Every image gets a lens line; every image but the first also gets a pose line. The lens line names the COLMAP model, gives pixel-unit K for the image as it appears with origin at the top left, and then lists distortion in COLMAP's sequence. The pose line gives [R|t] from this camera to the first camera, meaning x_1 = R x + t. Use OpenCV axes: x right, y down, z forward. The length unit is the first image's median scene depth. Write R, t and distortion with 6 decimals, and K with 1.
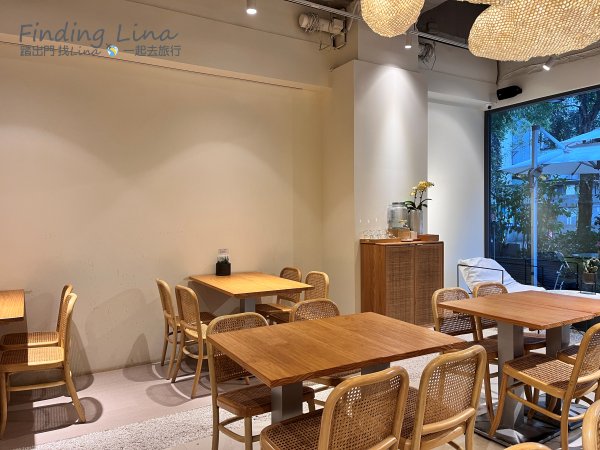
lens RADIAL K [[448.3, 0, 300.0], [0, 448.3, 225.0], [0, 0, 1]] dist [0.077409, -0.095509]
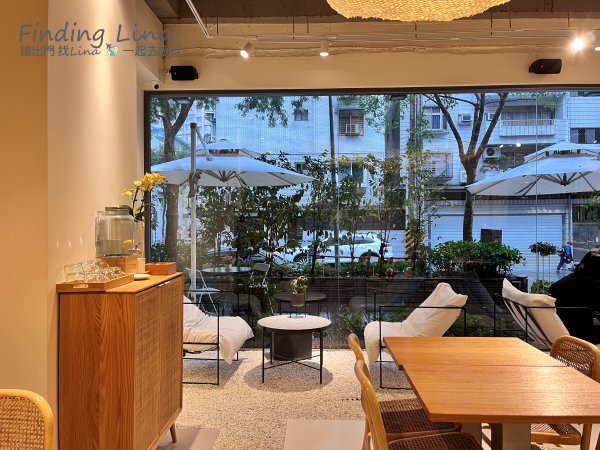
lens RADIAL K [[448.3, 0, 300.0], [0, 448.3, 225.0], [0, 0, 1]] dist [0.077409, -0.095509]
pose [[0.530928, 0.007517, 0.847383, -0.122719], [0.010729, 0.999821, -0.015591, -0.017999], [-0.847349, 0.017369, 0.530753, 0.523316]]
